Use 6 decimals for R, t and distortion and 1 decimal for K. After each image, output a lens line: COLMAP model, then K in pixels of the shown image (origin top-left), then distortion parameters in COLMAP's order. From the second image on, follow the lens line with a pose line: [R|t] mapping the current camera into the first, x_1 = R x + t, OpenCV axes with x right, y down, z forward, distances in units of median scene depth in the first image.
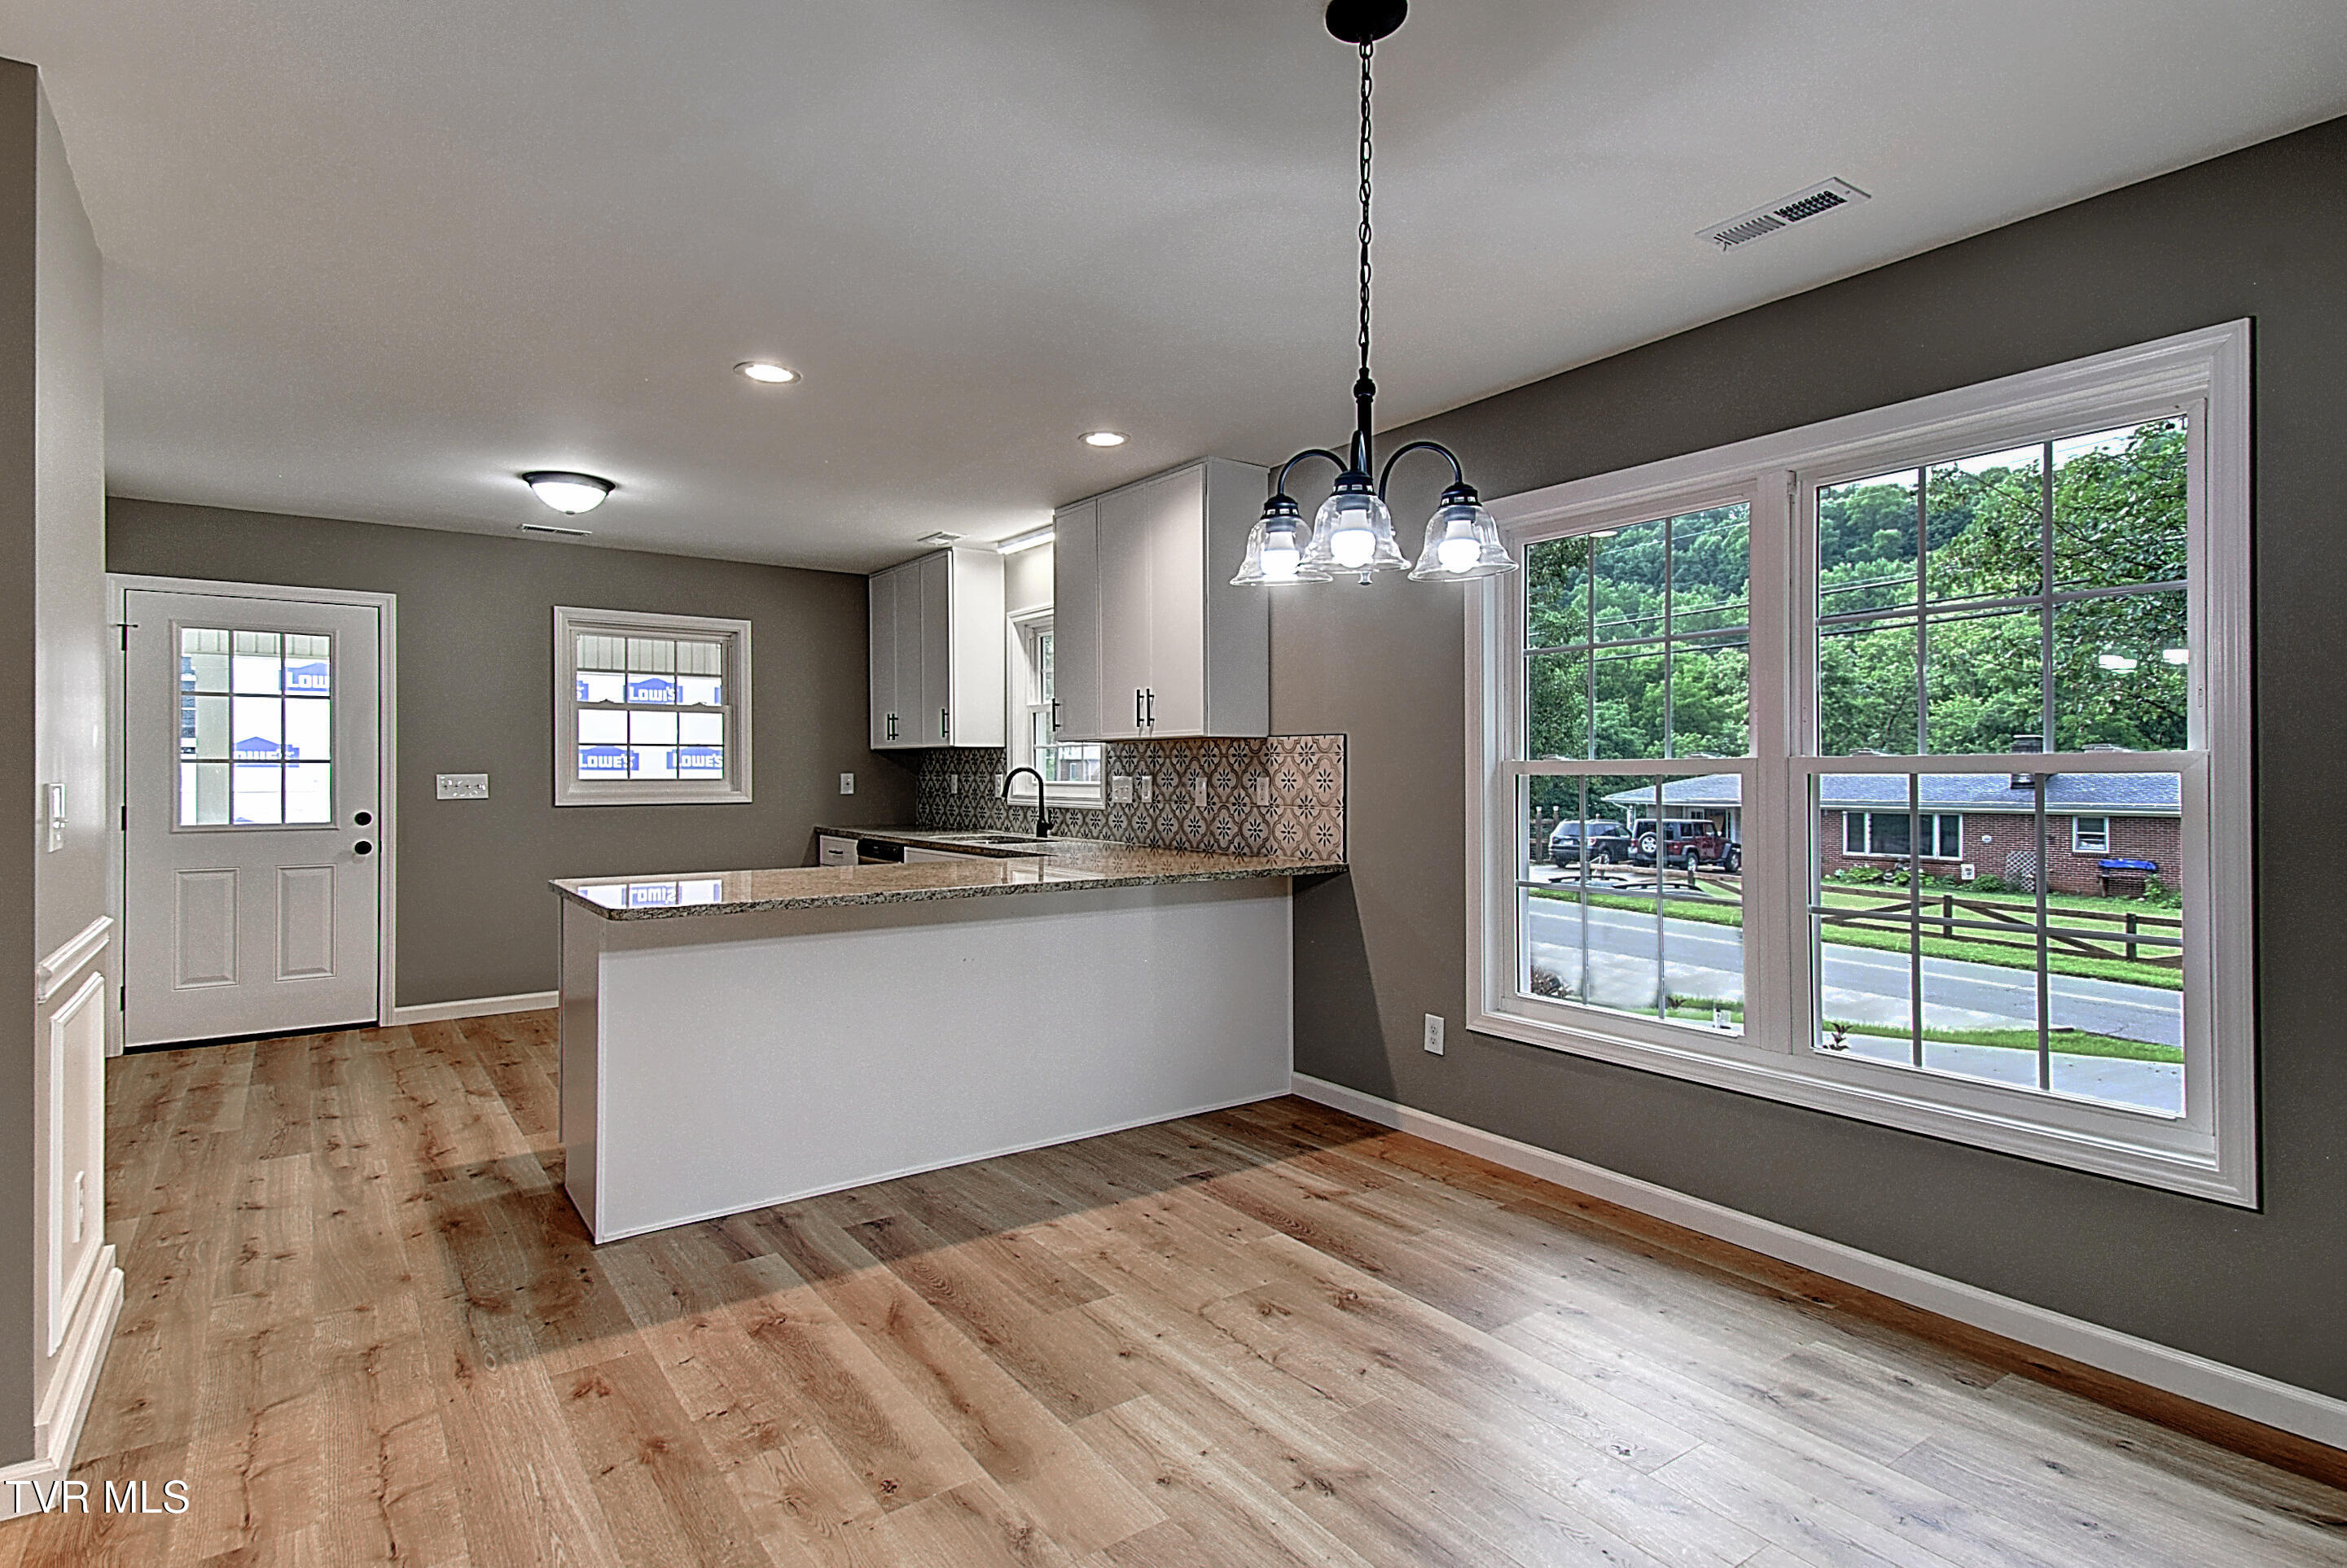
lens RADIAL K [[1190.3, 0, 1175.9], [0, 1190.3, 776.7], [0, 0, 1]] dist [0.046170, -0.000646]
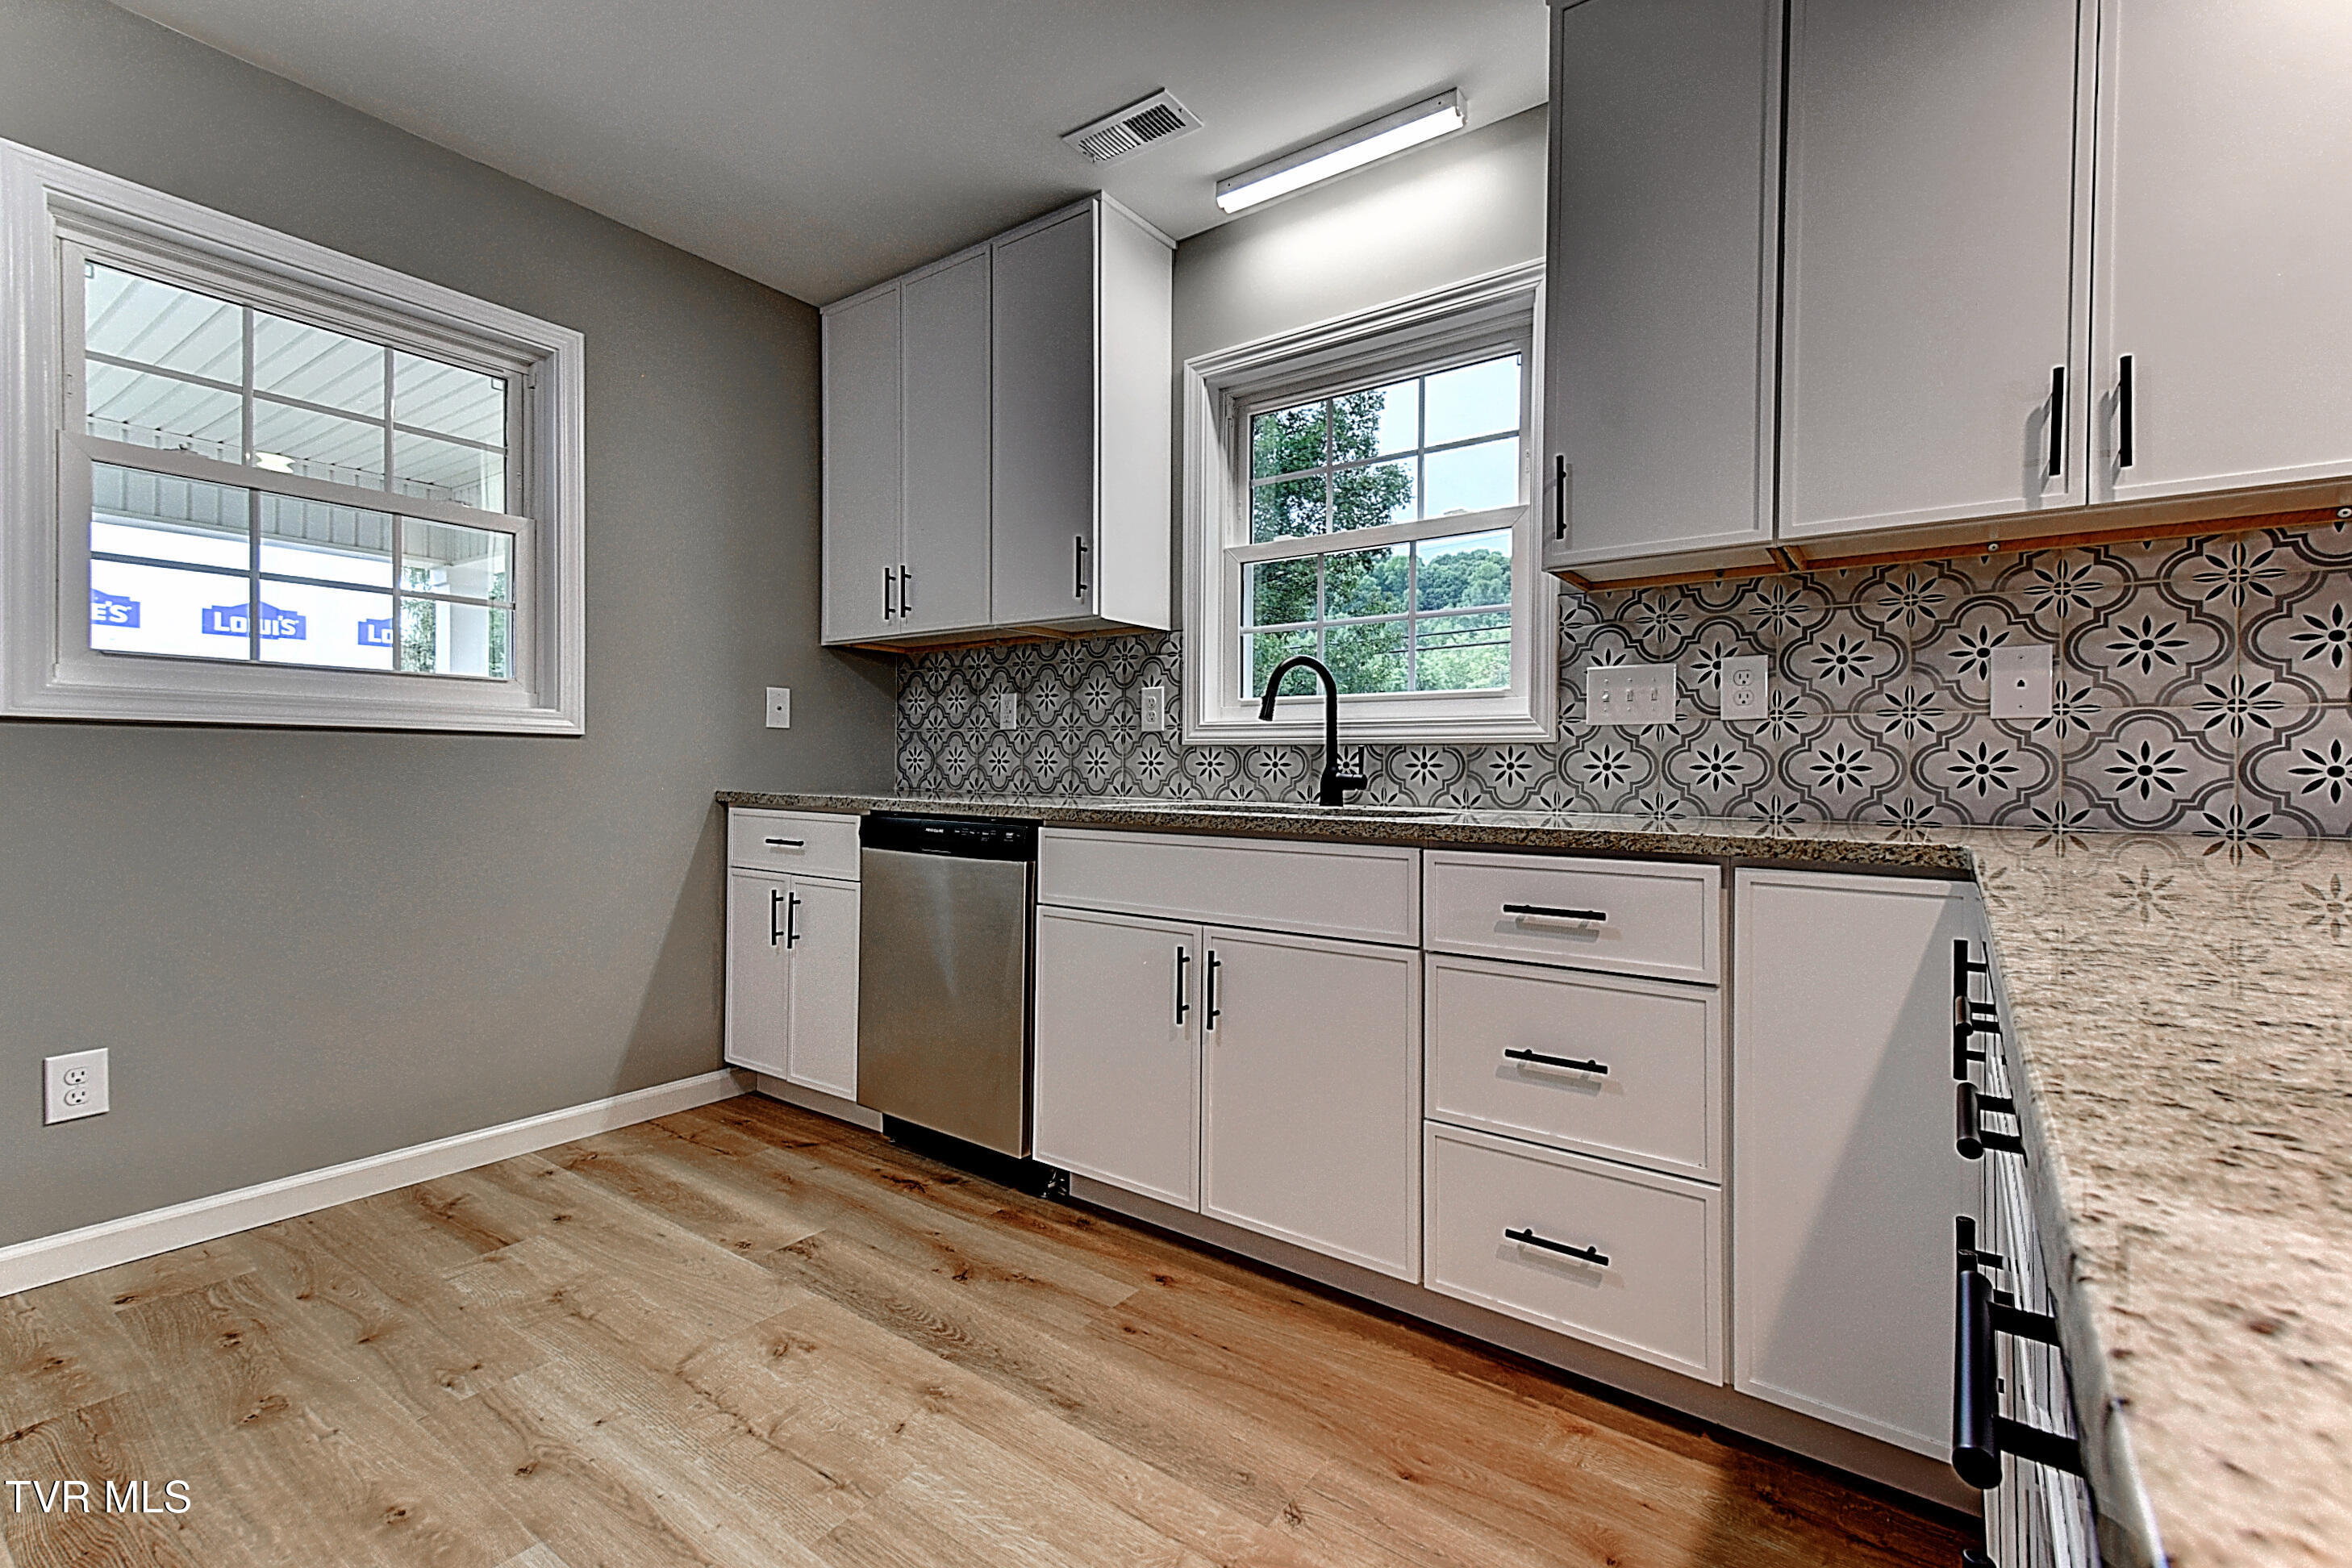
lens RADIAL K [[1032.9, 0, 1176.5], [0, 1032.9, 772.3], [0, 0, 1]] dist [0.044185, -0.010753]
pose [[0.950868, 0.010558, 0.309416, -0.513846], [-0.010439, 0.999943, -0.002041, 0.067064], [-0.309420, -0.001290, 0.950925, 1.077517]]
